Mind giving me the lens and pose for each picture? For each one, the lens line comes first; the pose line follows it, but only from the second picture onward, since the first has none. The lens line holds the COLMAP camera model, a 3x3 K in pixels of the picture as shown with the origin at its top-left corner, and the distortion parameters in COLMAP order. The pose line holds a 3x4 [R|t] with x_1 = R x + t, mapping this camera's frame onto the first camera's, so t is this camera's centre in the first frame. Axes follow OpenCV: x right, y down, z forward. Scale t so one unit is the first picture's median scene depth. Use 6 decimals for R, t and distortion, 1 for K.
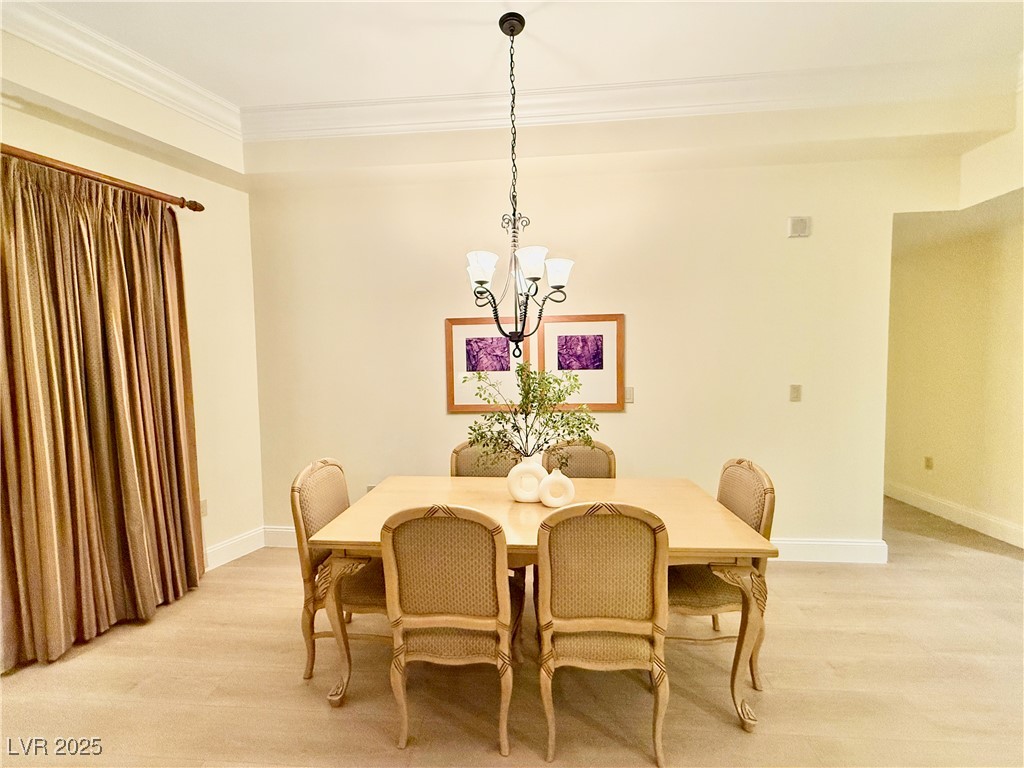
lens RADIAL K [[408.9, 0, 508.4], [0, 408.9, 383.2], [0, 0, 1]] dist [-0.000355, 0.000092]
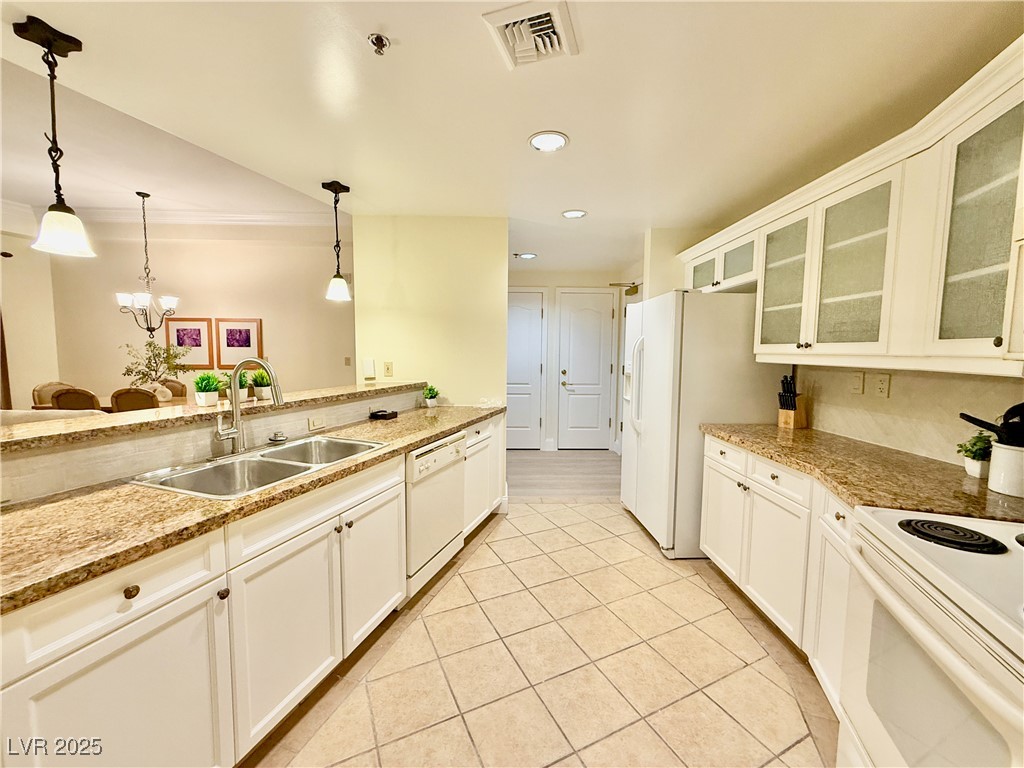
lens RADIAL K [[408.9, 0, 508.4], [0, 408.9, 383.2], [0, 0, 1]] dist [-0.000355, 0.000092]
pose [[0.994195, 0.018171, 0.106050, 1.236181], [-0.021117, 0.999420, 0.026722, 0.058497], [-0.105503, -0.028807, 0.994002, -1.043789]]
